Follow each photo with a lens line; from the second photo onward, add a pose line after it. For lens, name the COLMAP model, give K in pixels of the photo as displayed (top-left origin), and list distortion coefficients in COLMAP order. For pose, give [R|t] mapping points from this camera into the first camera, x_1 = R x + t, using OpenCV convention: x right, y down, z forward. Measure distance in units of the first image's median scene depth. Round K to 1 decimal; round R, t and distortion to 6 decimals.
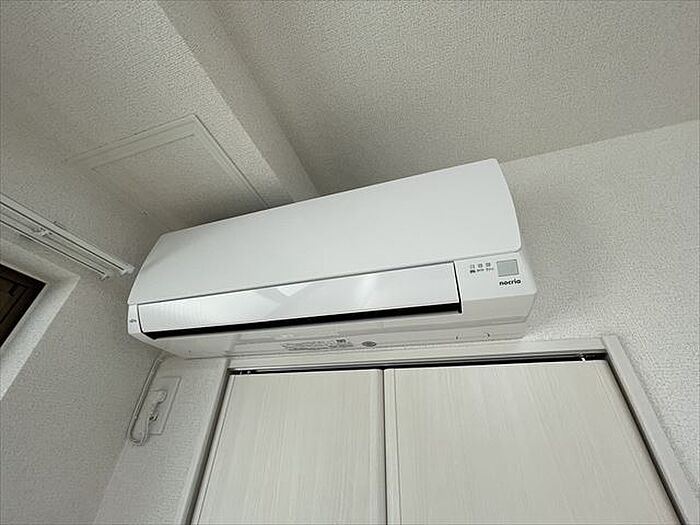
lens RADIAL K [[285.4, 0, 348.9], [0, 285.4, 257.6], [0, 0, 1]] dist [-0.000792, 0.000362]
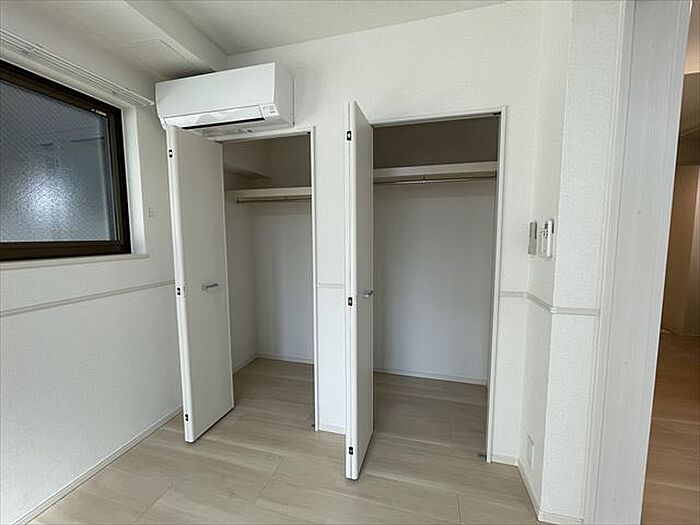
lens RADIAL K [[285.4, 0, 348.9], [0, 285.4, 257.6], [0, 0, 1]] dist [-0.000792, 0.000362]
pose [[0.997160, -0.046873, 0.058951, 0.929123], [-0.000297, 0.780274, 0.625438, -0.571329], [-0.075314, -0.623679, 0.778044, -2.389603]]
